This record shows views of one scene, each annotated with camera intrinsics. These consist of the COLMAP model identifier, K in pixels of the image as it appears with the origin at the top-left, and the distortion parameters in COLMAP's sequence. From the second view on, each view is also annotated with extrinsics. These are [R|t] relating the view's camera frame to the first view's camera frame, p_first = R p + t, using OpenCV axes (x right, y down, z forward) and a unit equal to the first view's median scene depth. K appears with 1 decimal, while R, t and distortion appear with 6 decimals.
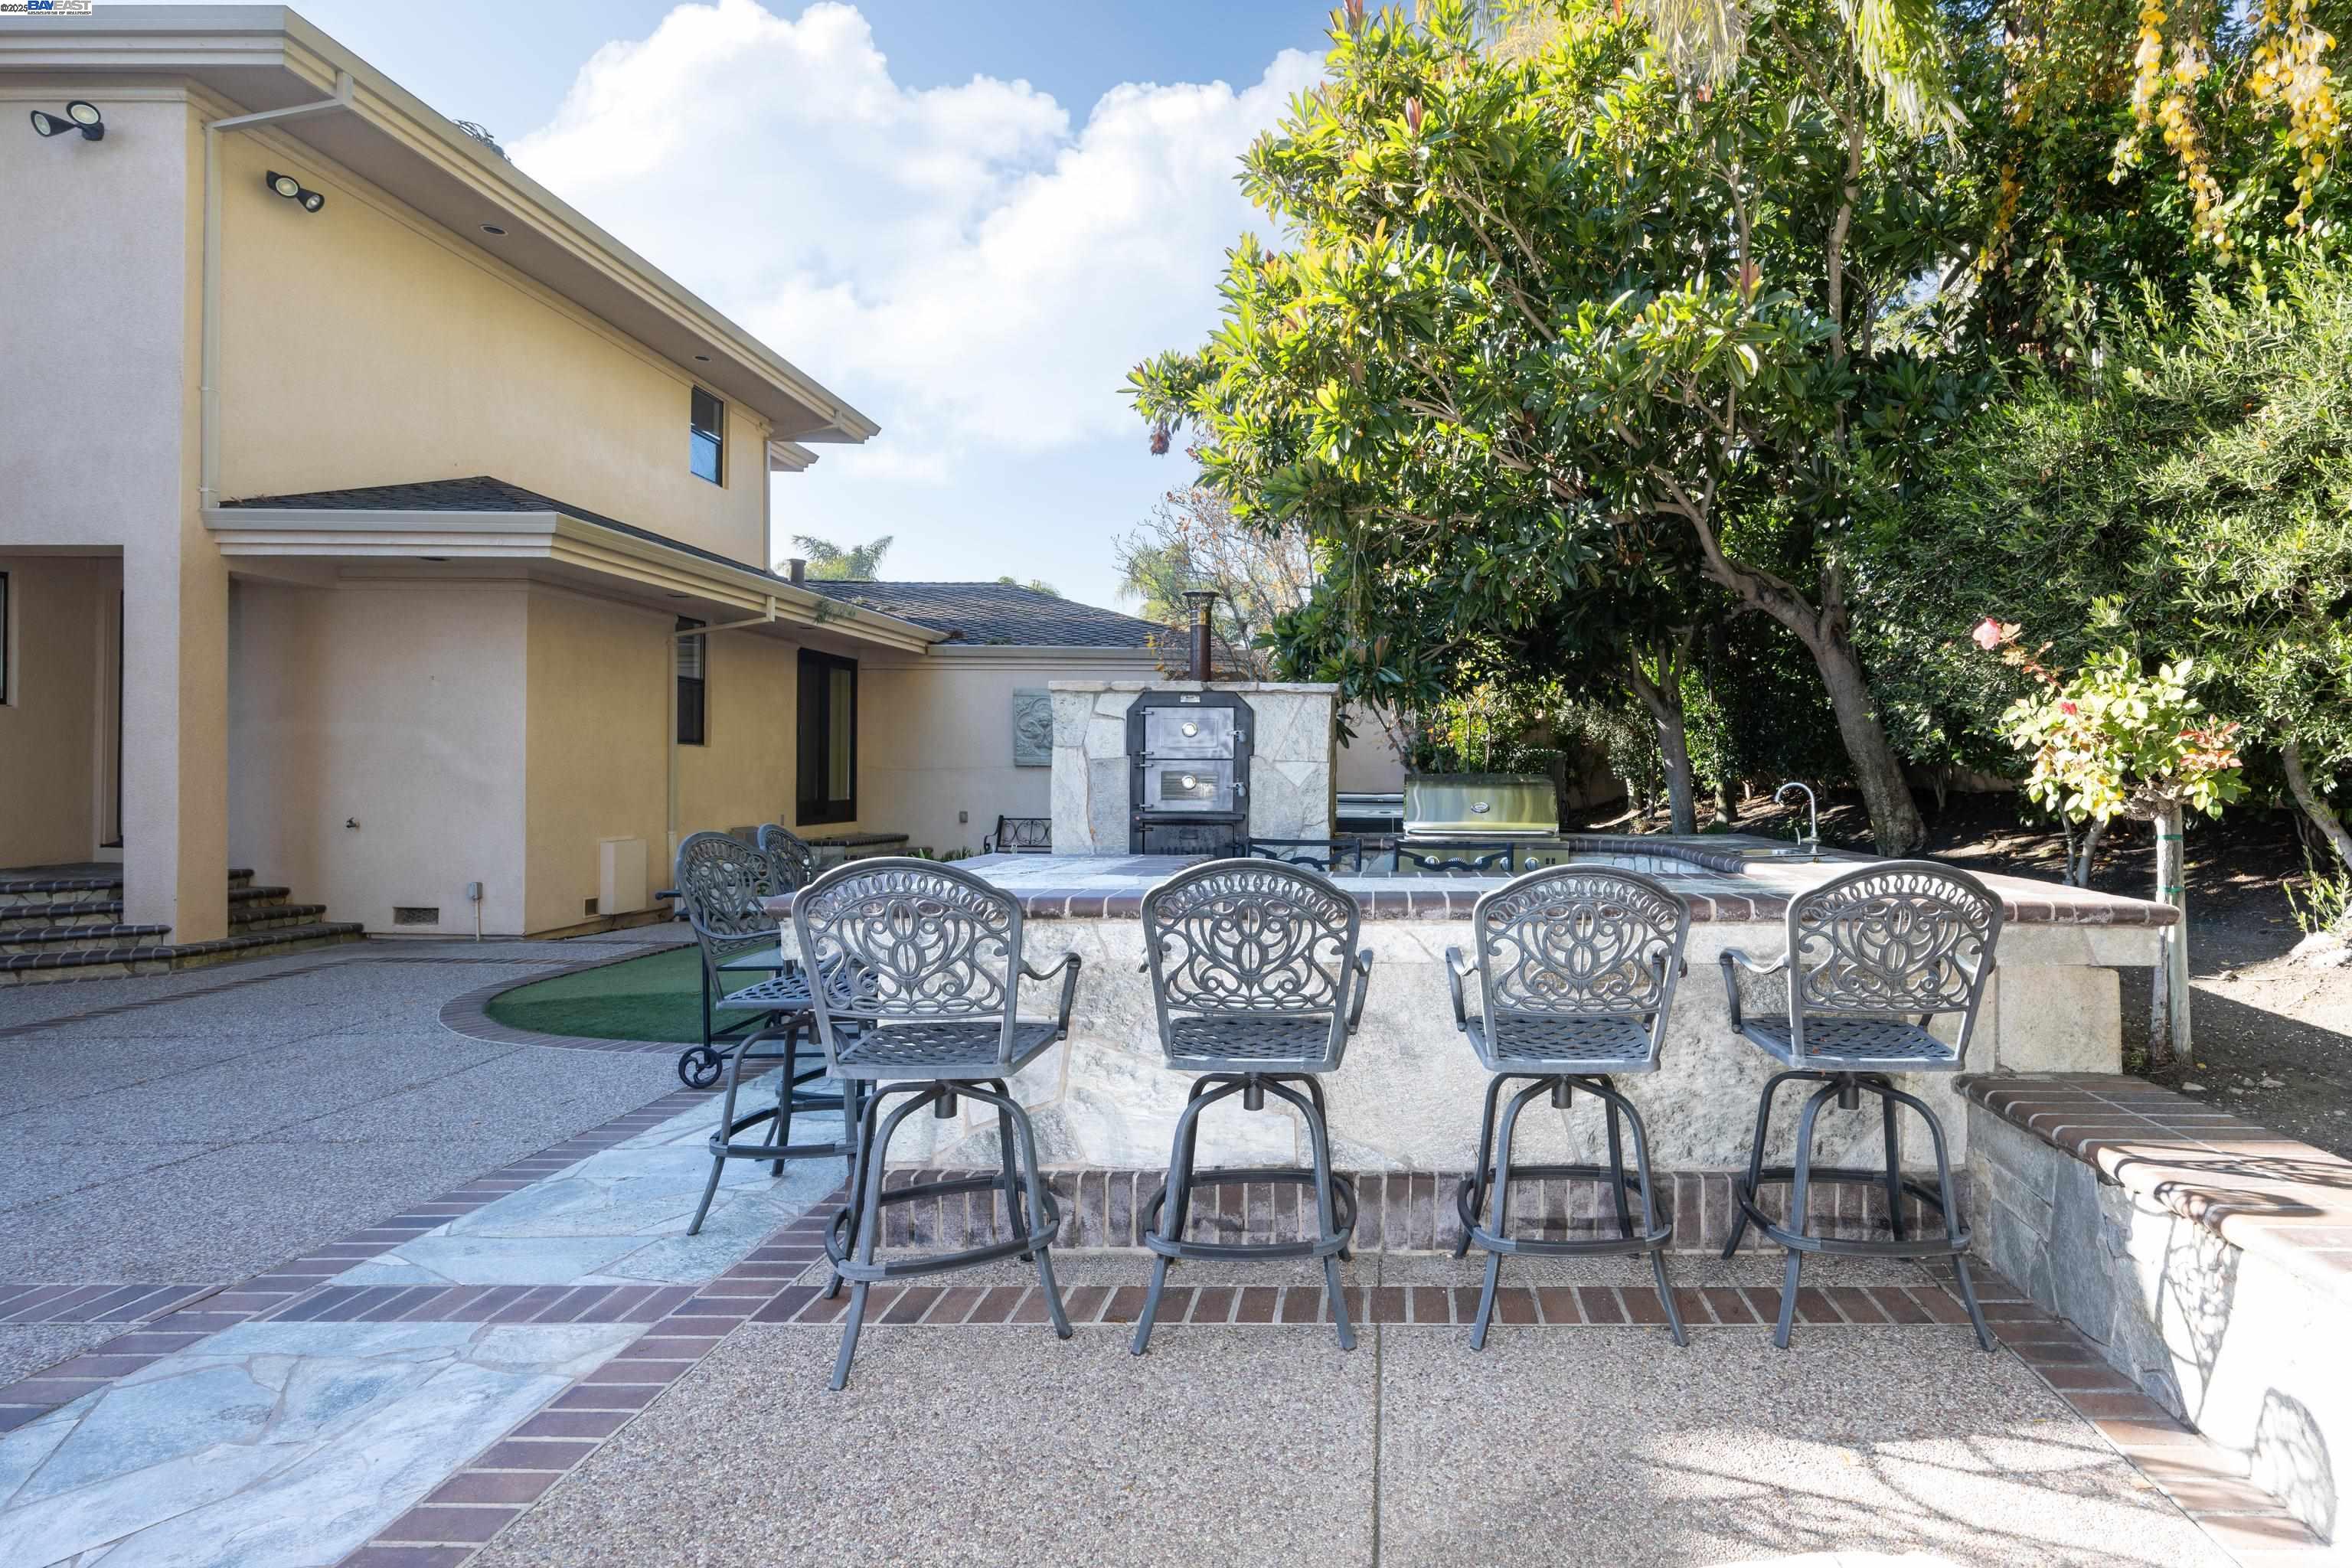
lens RADIAL K [[1113.7, 0, 1179.0], [0, 1113.7, 762.5], [0, 0, 1]] dist [-0.000760, 0.000374]
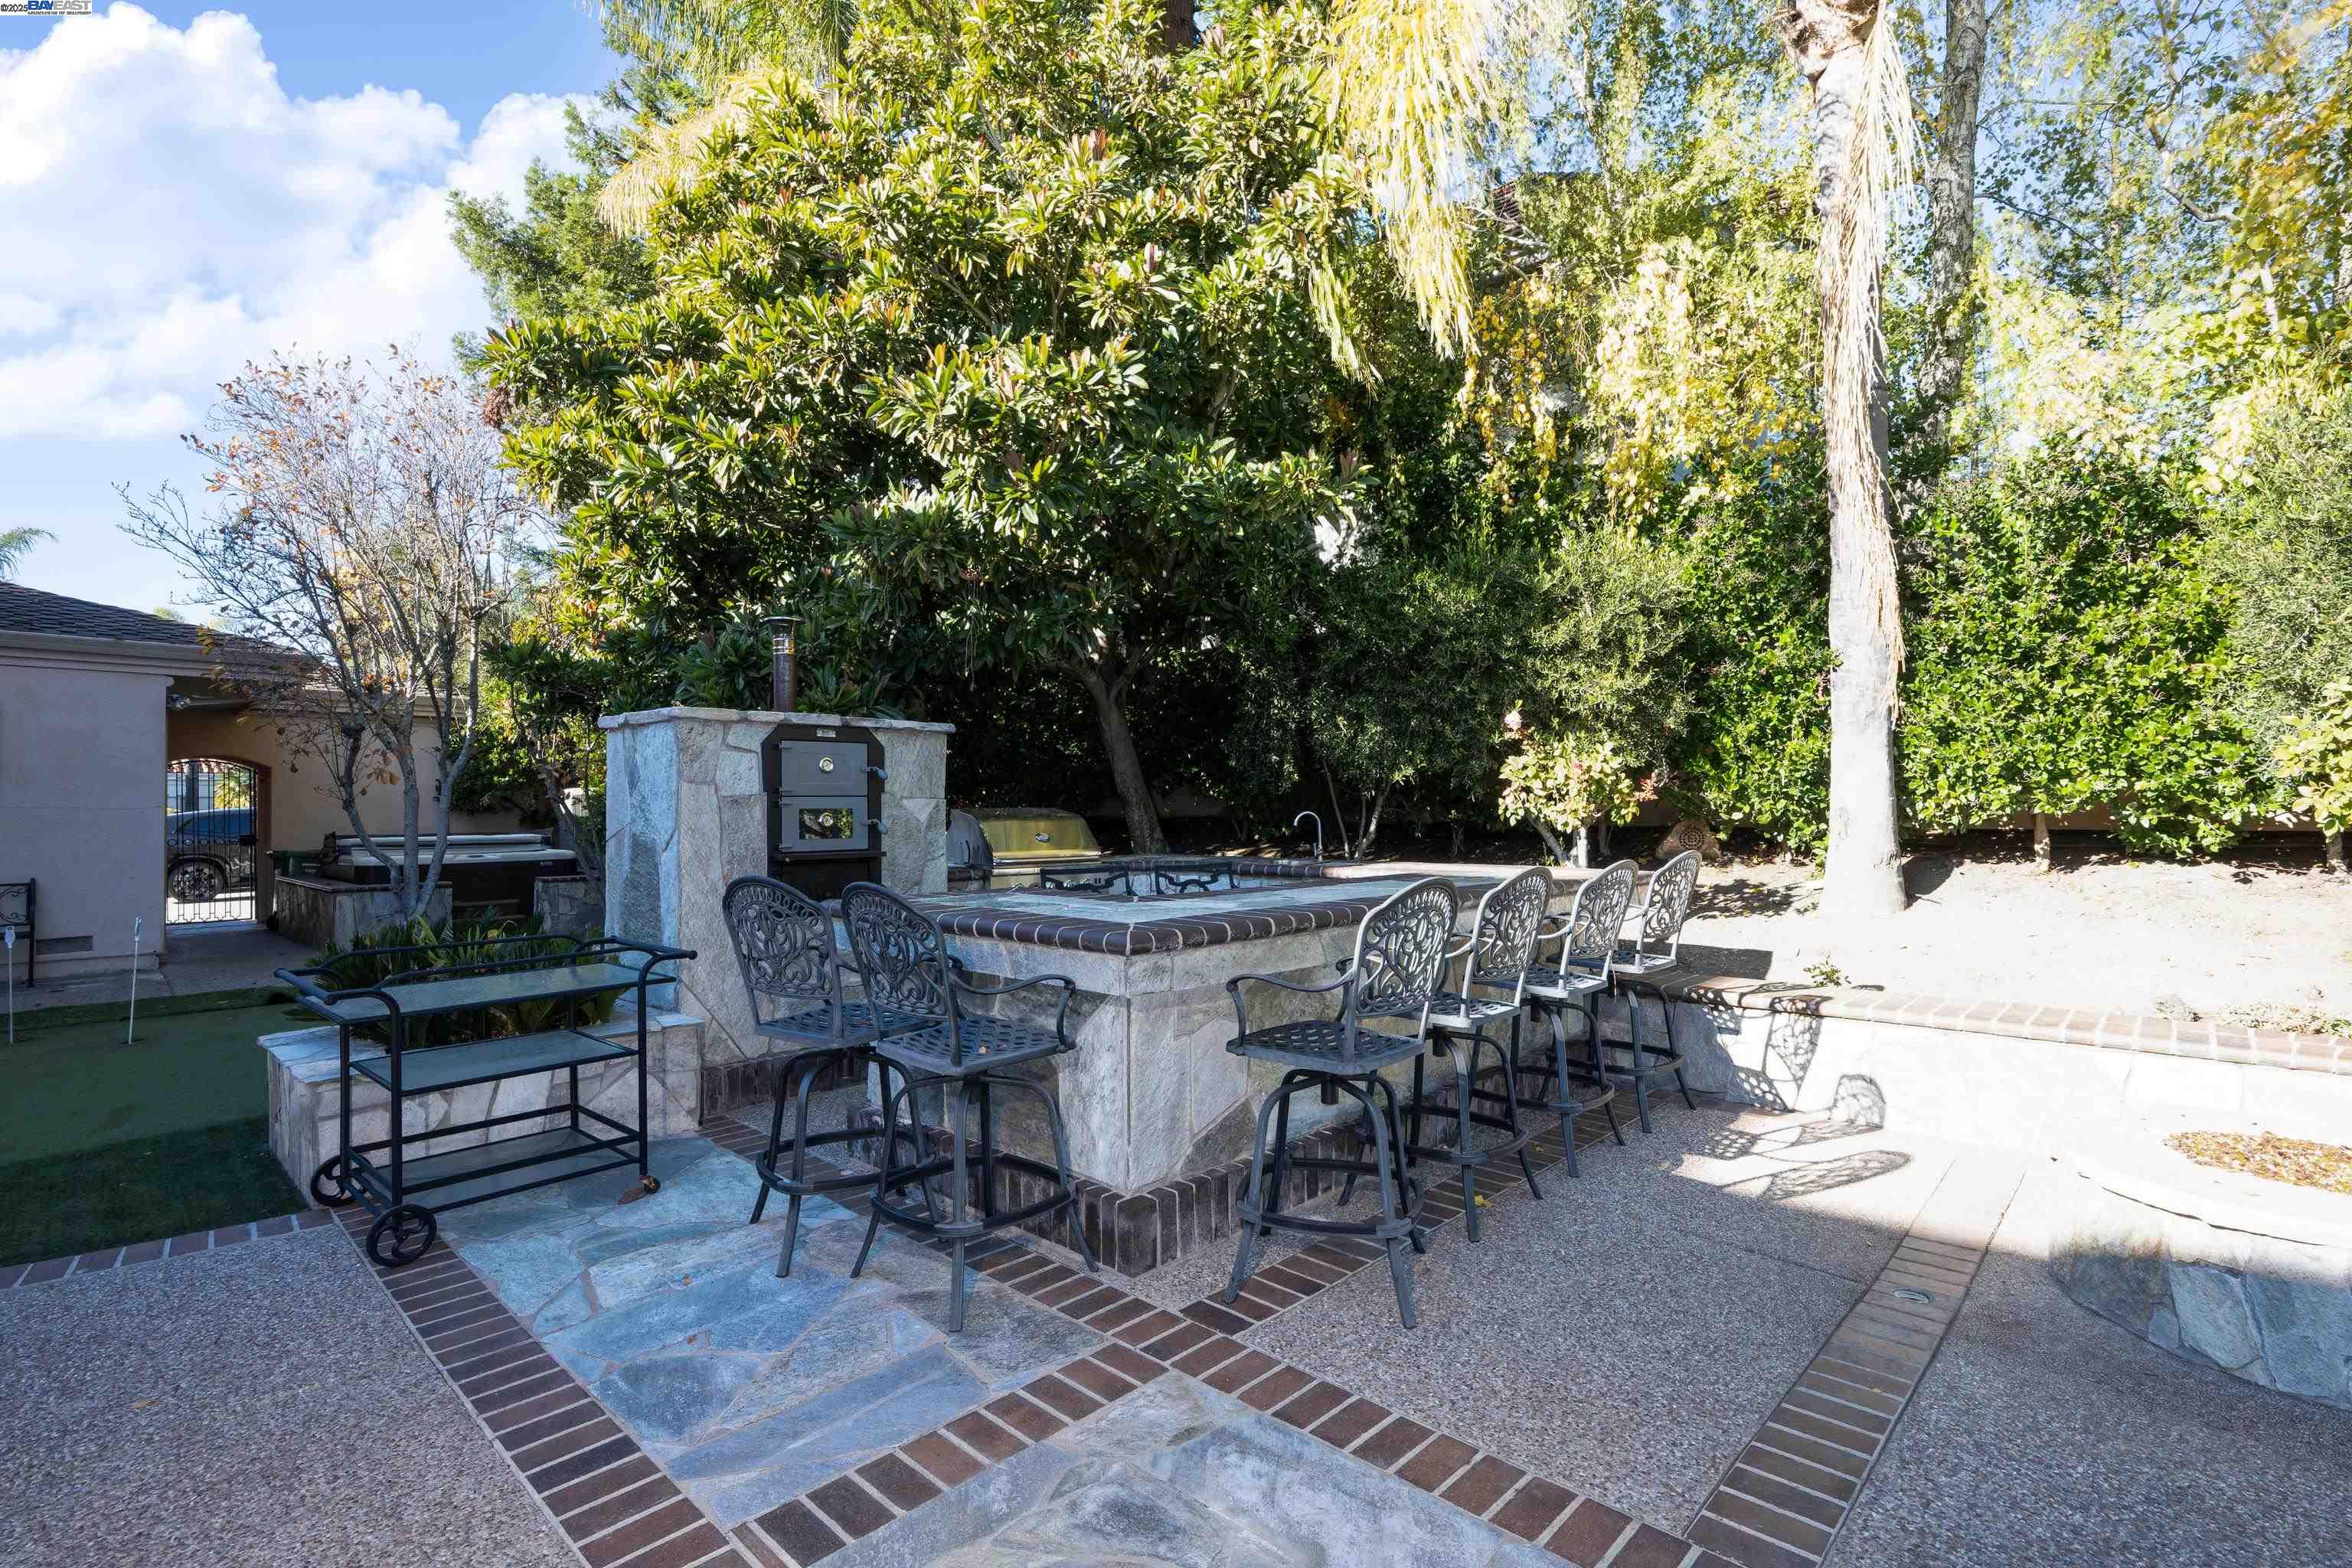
lens RADIAL K [[1101.9, 0, 1176.0], [0, 1101.9, 784.0], [0, 0, 1]] dist [-0.001646, -0.000090]
pose [[0.693198, 0.003548, 0.720738, -0.653827], [0.001884, 0.999976, -0.006735, -0.009009], [-0.720744, 0.006027, 0.693175, 0.171006]]
